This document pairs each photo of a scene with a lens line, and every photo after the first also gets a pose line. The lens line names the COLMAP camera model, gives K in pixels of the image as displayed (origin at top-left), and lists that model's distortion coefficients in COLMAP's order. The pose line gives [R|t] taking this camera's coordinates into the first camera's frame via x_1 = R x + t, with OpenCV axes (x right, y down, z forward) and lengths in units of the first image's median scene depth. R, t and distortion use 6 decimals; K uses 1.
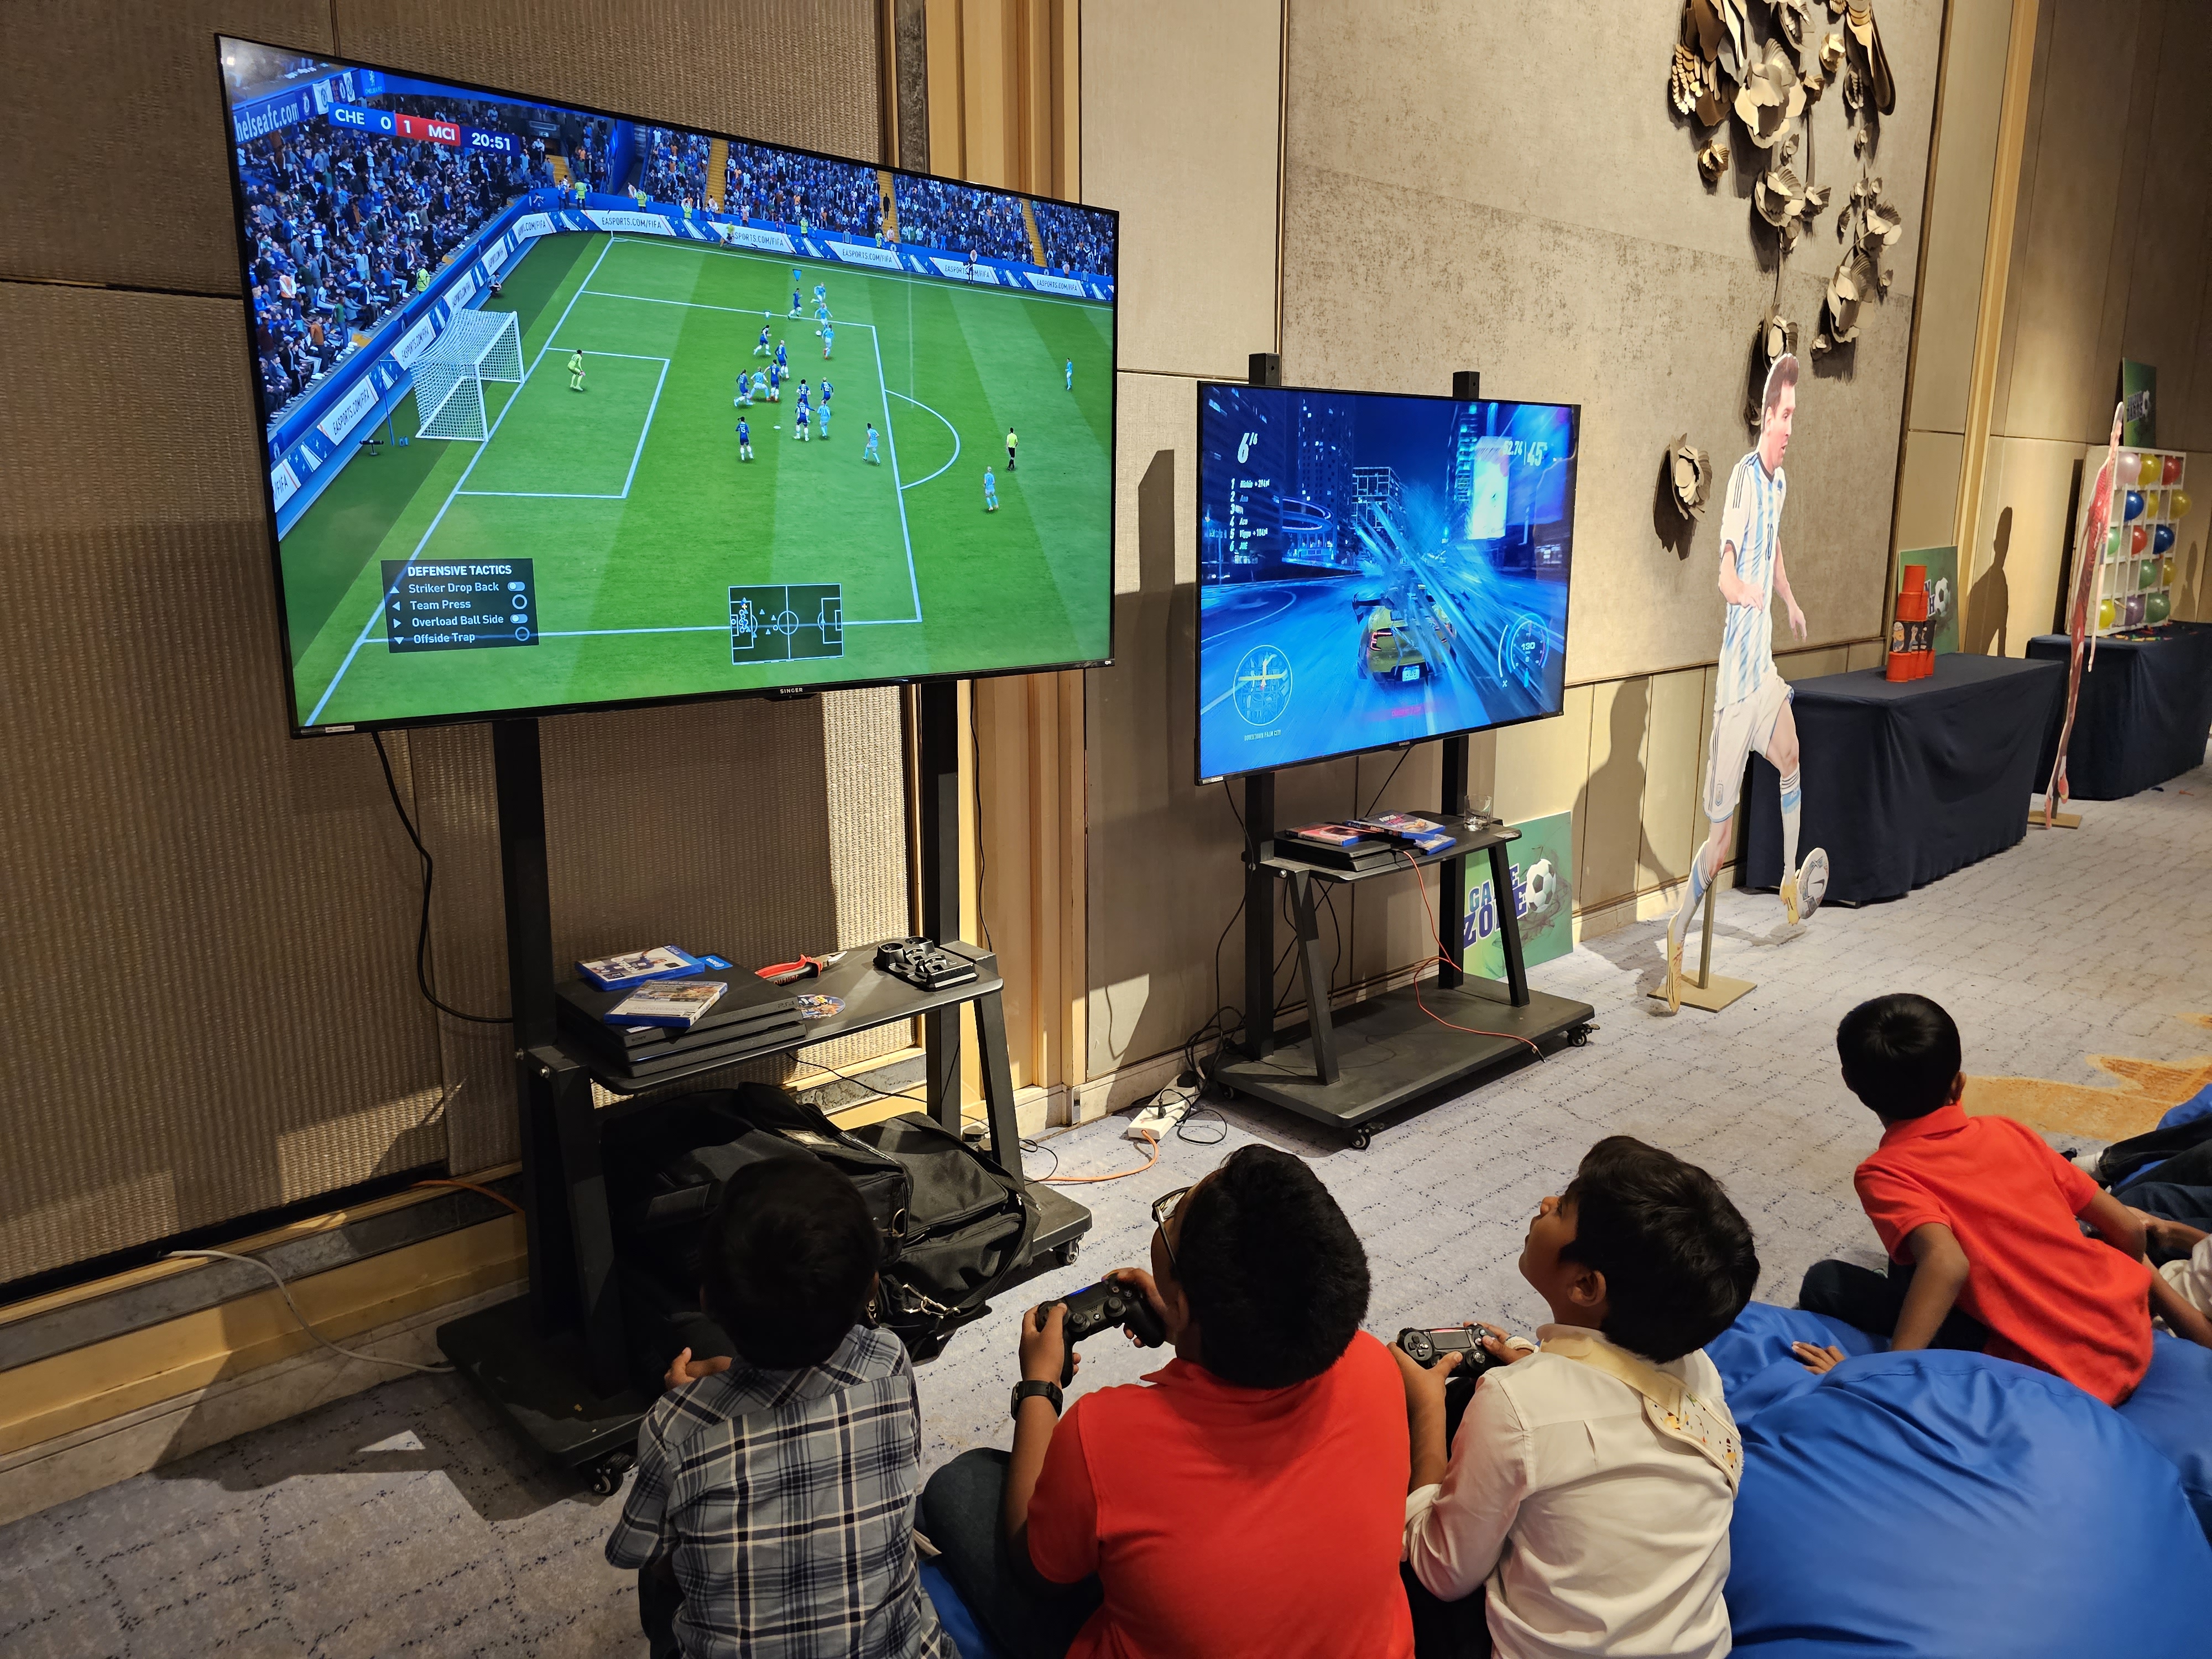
lens RADIAL K [[1522.3, 0, 1149.1], [0, 1522.3, 835.0], [0, 0, 1]] dist [0.078473, -0.099638]
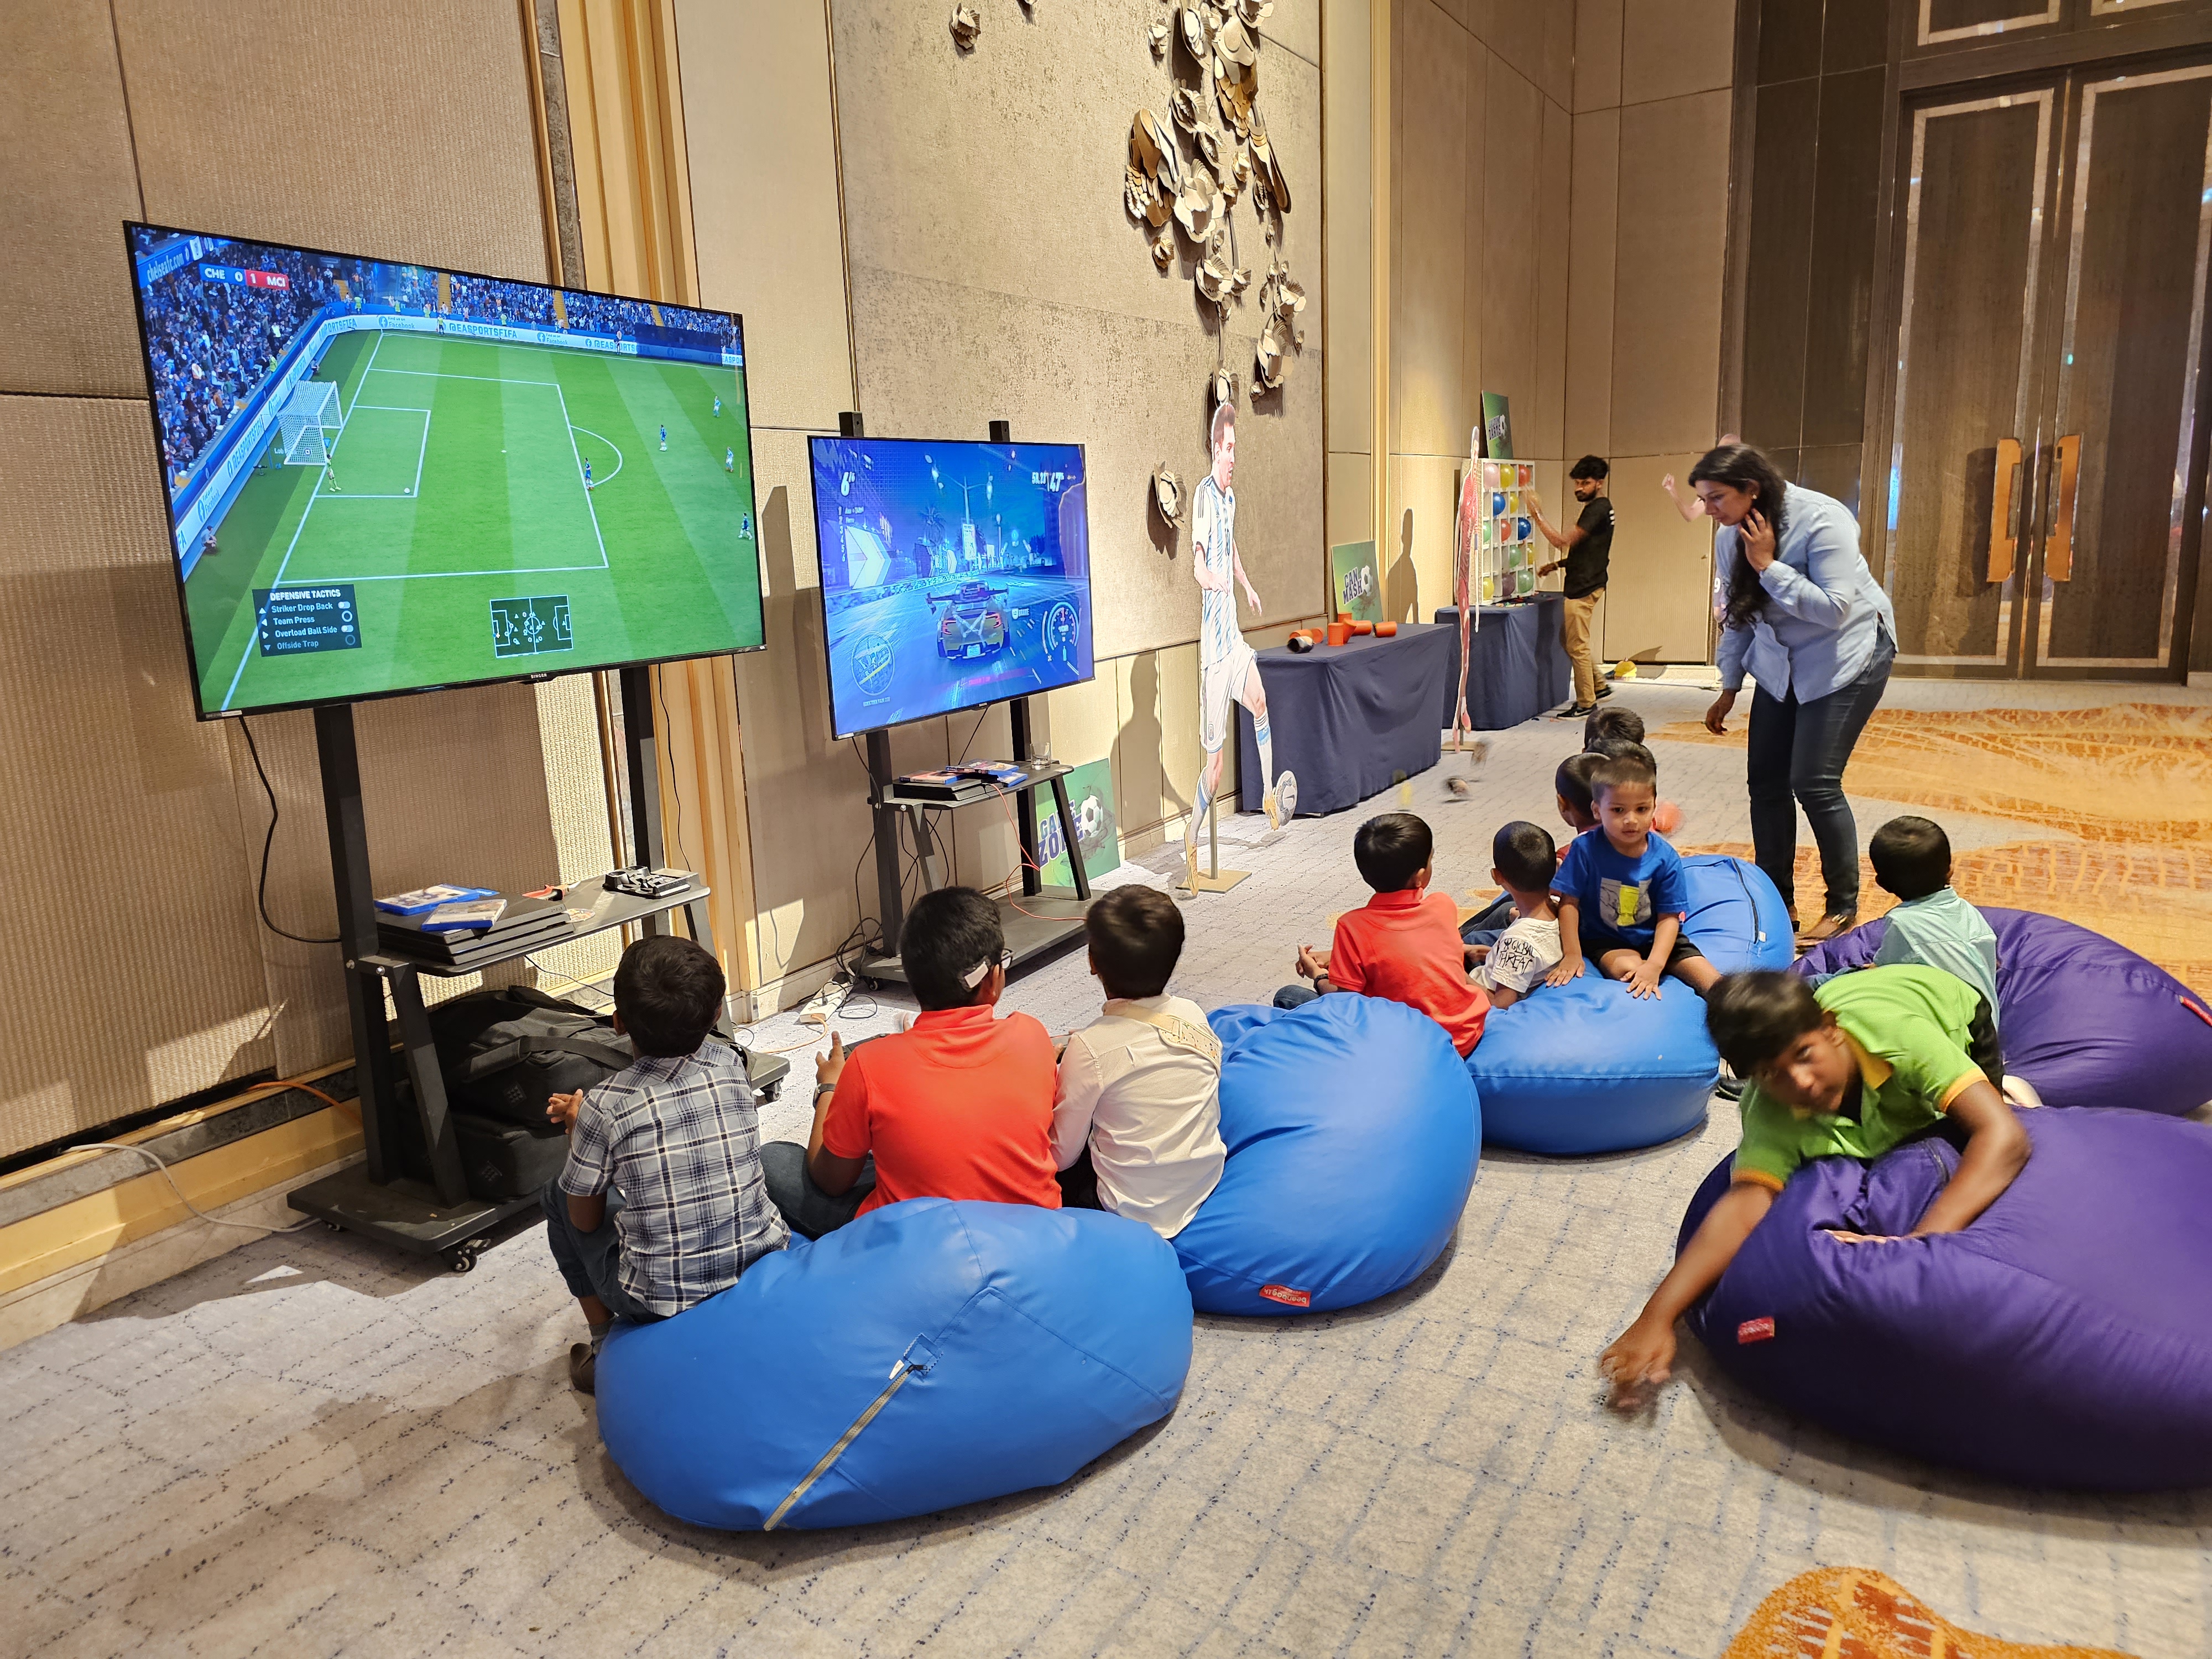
lens RADIAL K [[1556.1, 0, 1113.8], [0, 1556.1, 893.1], [0, 0, 1]] dist [0.090562, -0.106771]
pose [[0.961441, -0.098882, 0.256619, -0.086634], [0.094022, 0.995082, 0.031172, 0.072053], [-0.258439, -0.005842, 0.966010, -0.340317]]
